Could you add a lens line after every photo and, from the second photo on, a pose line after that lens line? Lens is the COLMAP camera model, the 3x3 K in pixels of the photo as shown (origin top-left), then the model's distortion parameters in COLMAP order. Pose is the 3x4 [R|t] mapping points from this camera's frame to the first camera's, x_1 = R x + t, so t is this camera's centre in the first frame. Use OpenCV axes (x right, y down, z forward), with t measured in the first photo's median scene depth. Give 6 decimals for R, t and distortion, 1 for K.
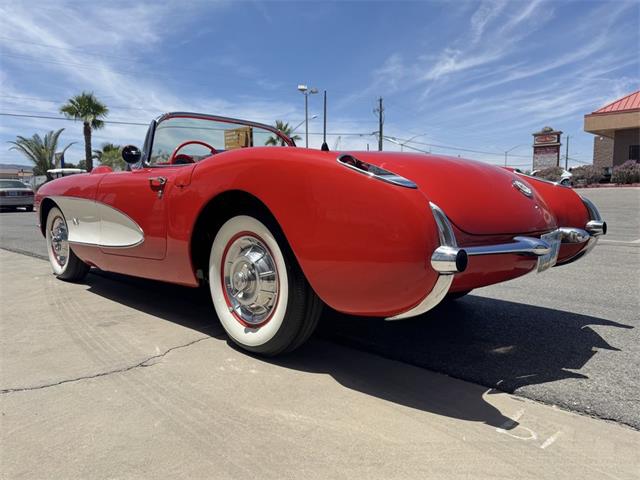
lens RADIAL K [[460.2, 0, 320.9], [0, 460.2, 241.8], [0, 0, 1]] dist [0.012318, -0.008714]
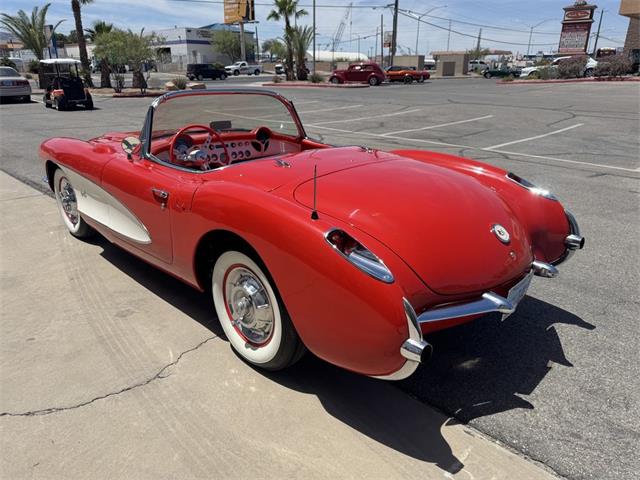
lens RADIAL K [[460.2, 0, 320.9], [0, 460.2, 241.8], [0, 0, 1]] dist [0.012318, -0.008714]
pose [[0.999758, 0.018824, -0.011411, 0.030021], [-0.015327, 0.967360, 0.252944, -0.336941], [0.015800, -0.252707, 0.967414, -0.041623]]
